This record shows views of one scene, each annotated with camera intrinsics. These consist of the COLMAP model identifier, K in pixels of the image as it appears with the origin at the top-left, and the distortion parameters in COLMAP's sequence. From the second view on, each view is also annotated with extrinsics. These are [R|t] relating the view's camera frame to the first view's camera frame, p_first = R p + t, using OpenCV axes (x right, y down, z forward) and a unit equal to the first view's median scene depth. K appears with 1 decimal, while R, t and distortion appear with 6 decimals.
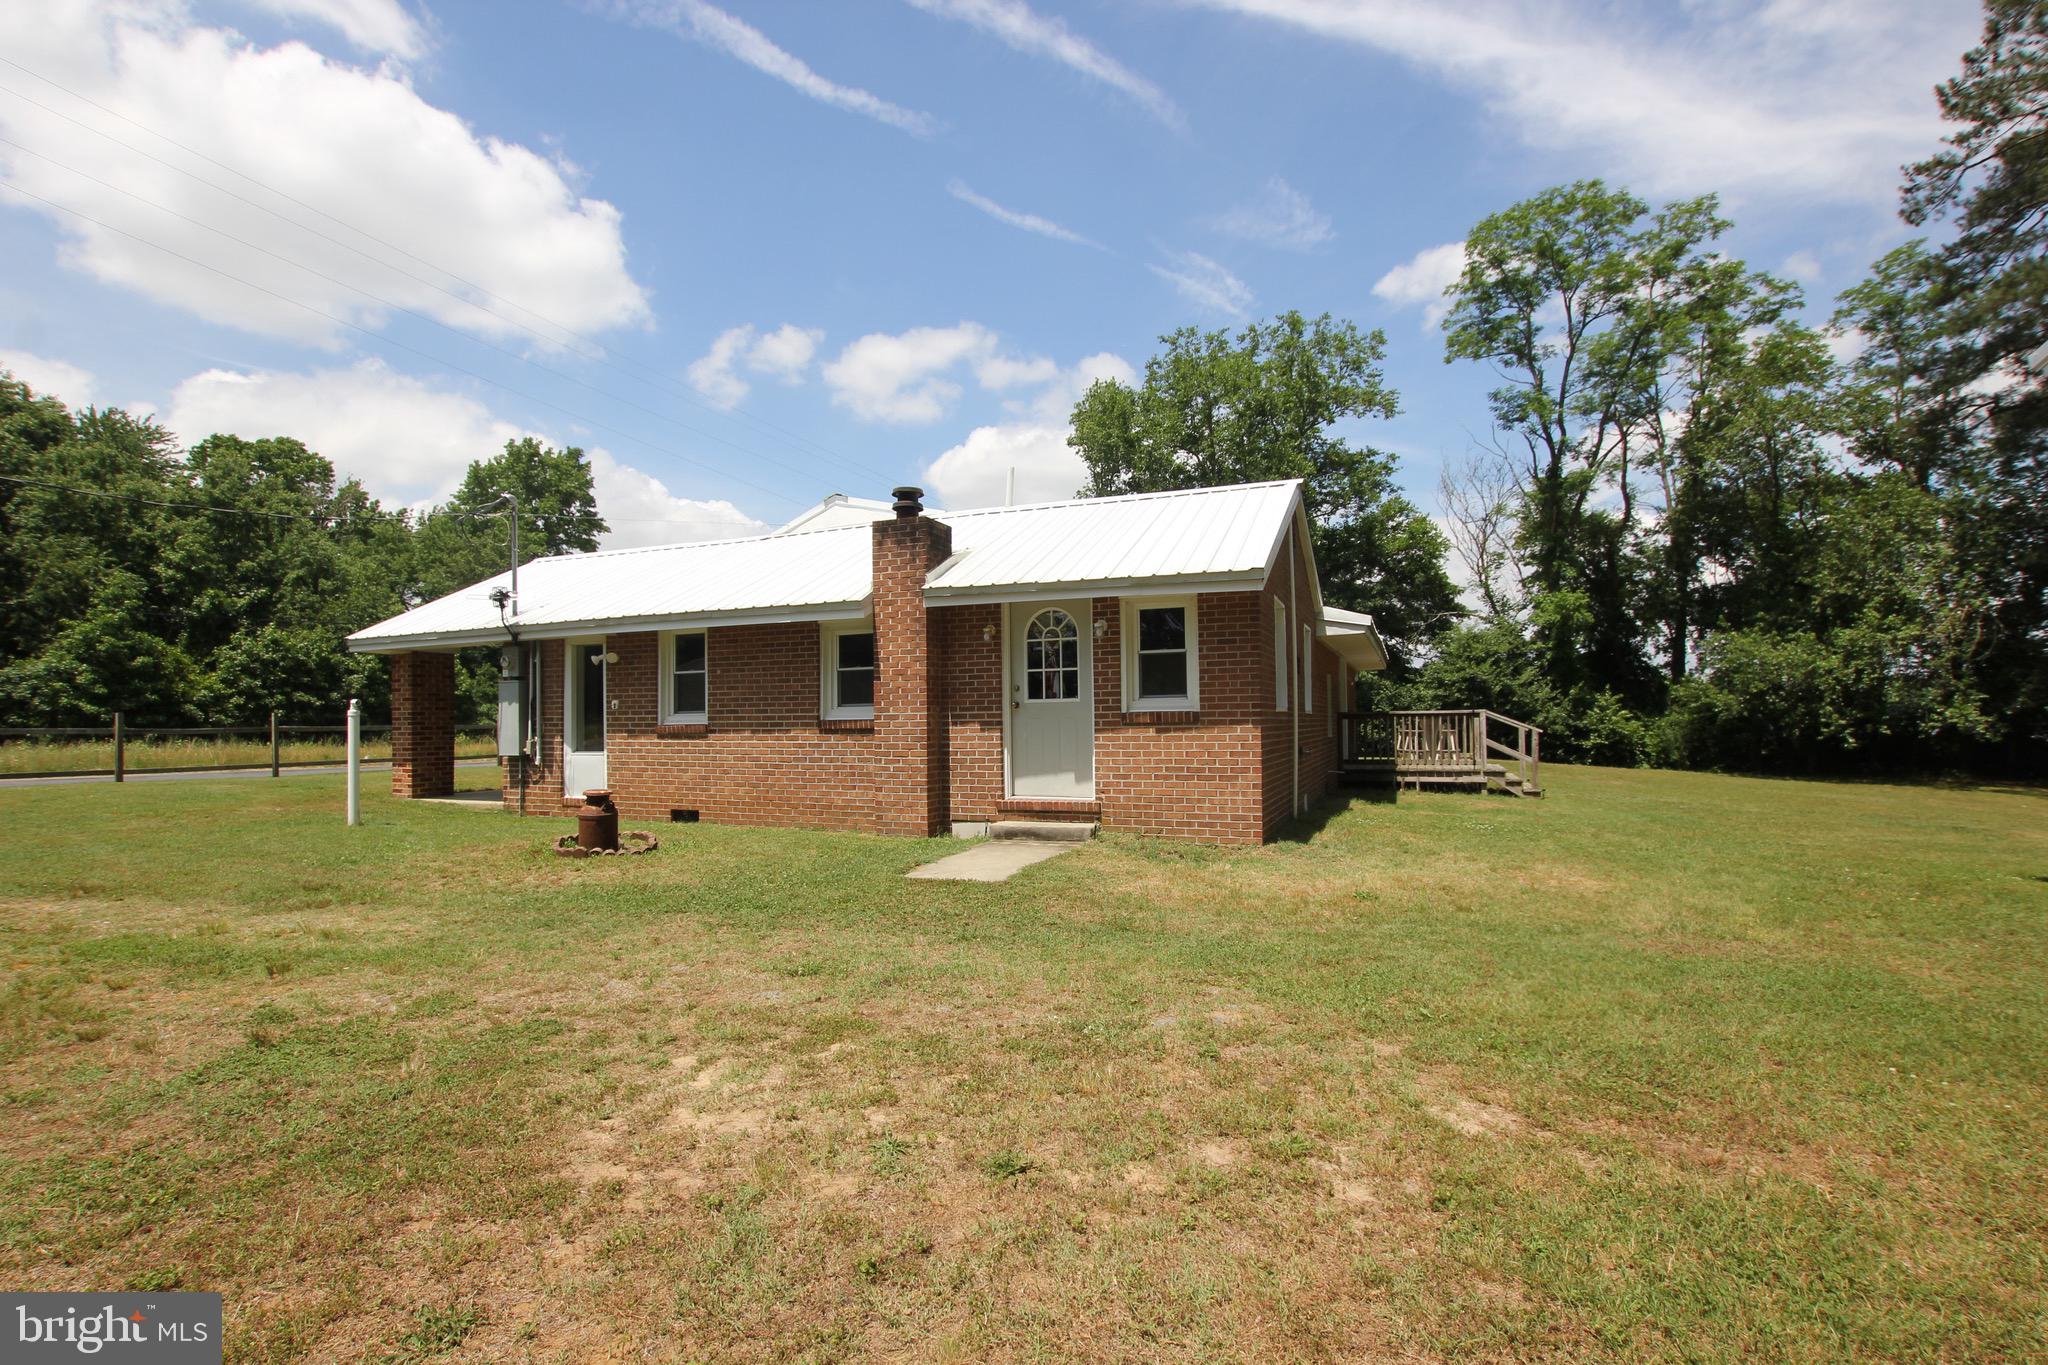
lens RADIAL K [[957.5, 0, 1009.0], [0, 957.5, 684.9], [0, 0, 1]] dist [-0.042578, 0.009692]
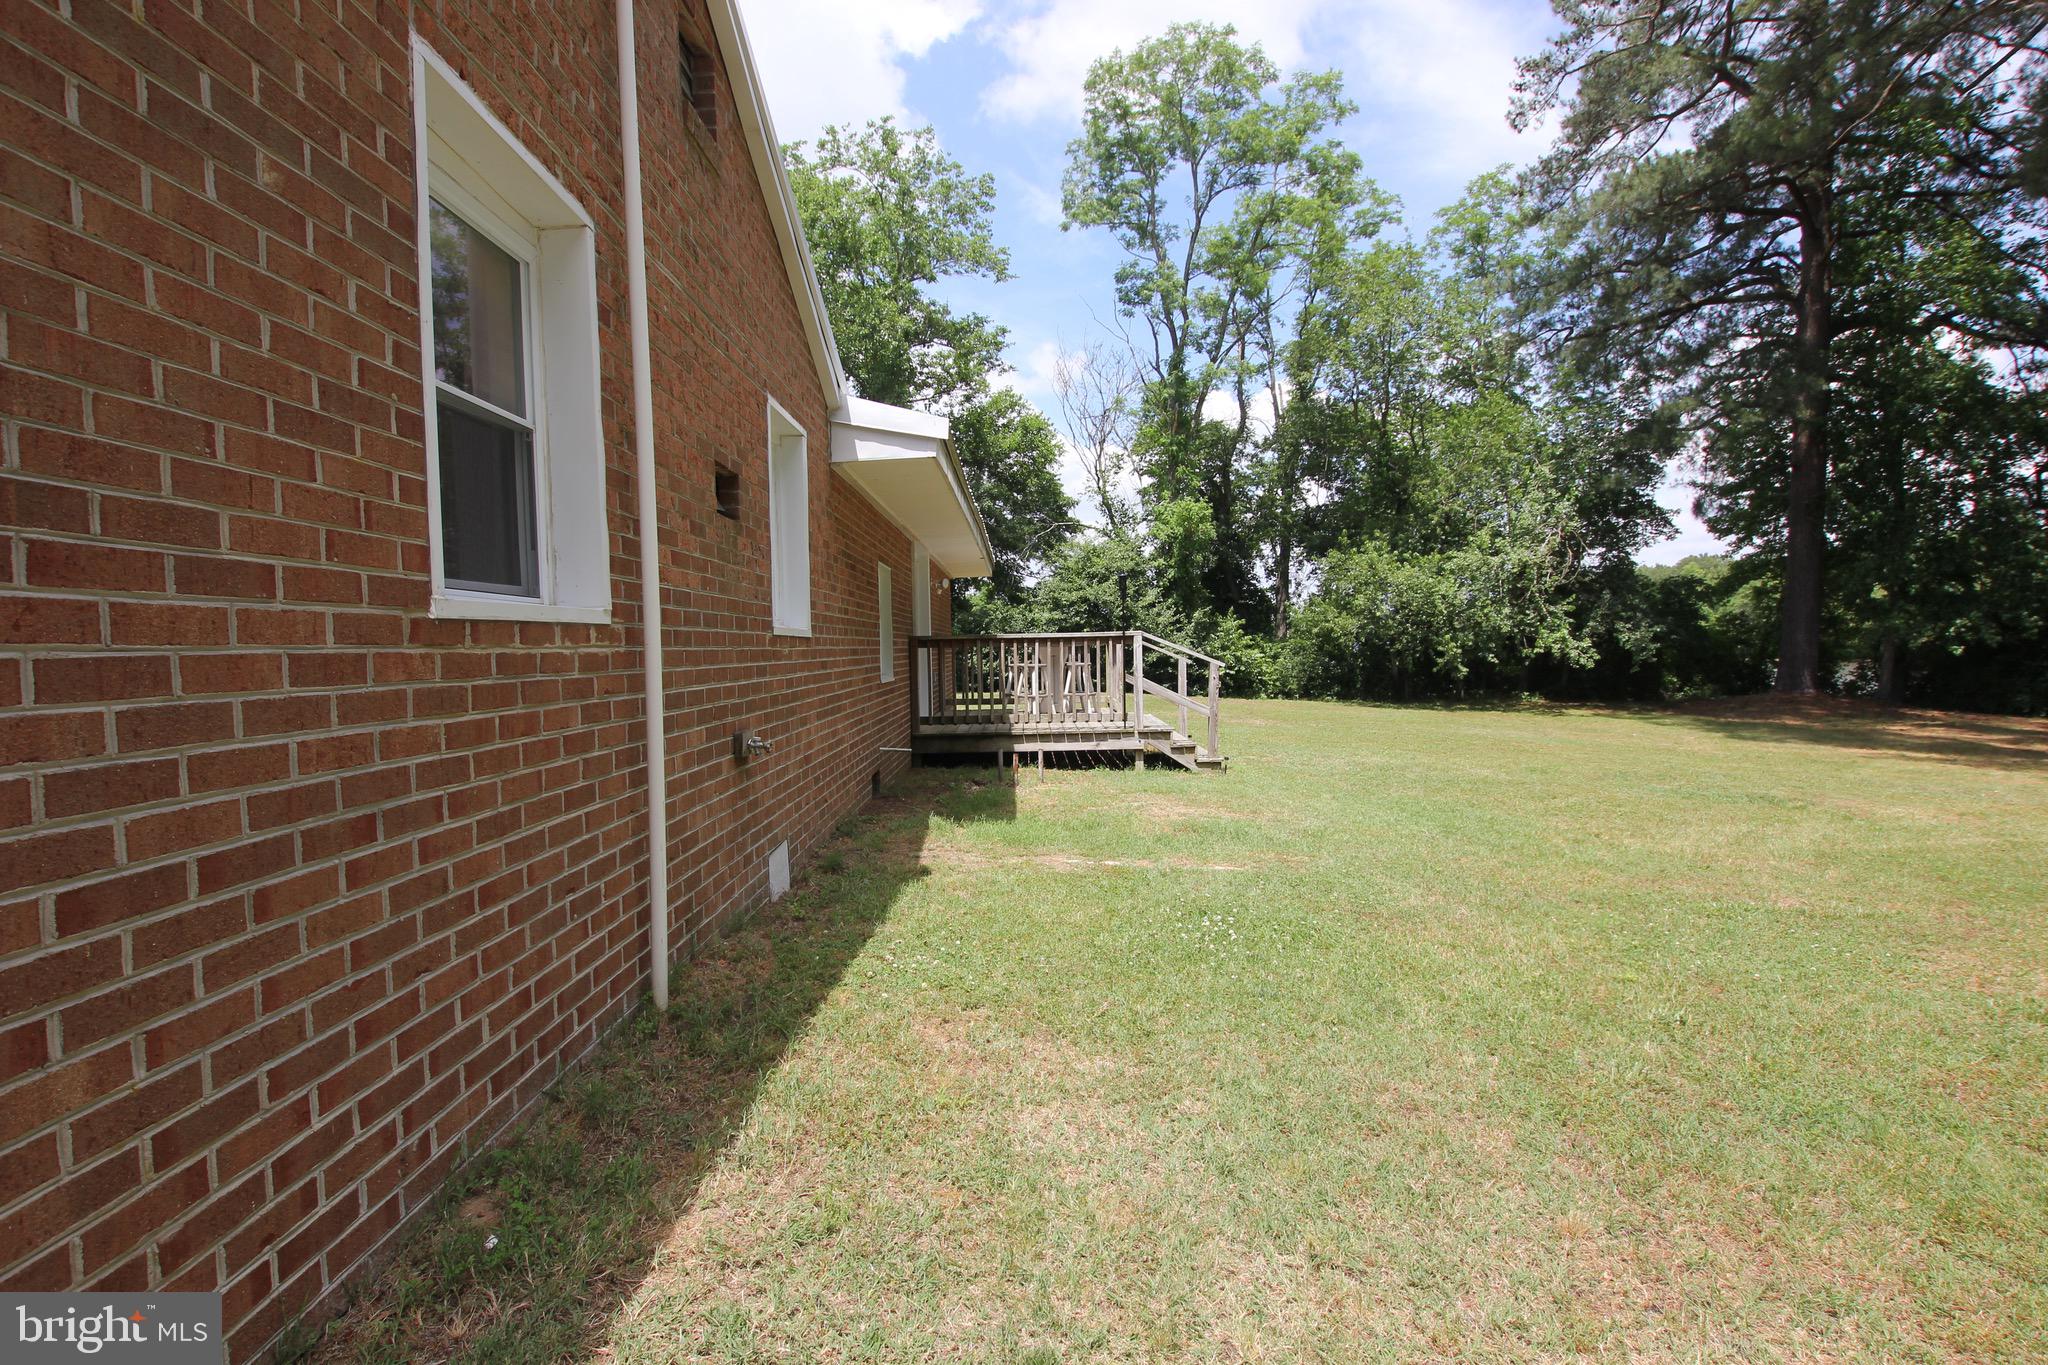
lens RADIAL K [[957.5, 0, 1026.6], [0, 957.5, 687.0], [0, 0, 1]] dist [-0.042578, 0.009692]
pose [[0.918322, -0.026651, 0.394937, 0.089997], [-0.002727, 0.997281, 0.073639, 0.008146], [-0.395826, -0.068701, 0.915752, 0.219328]]
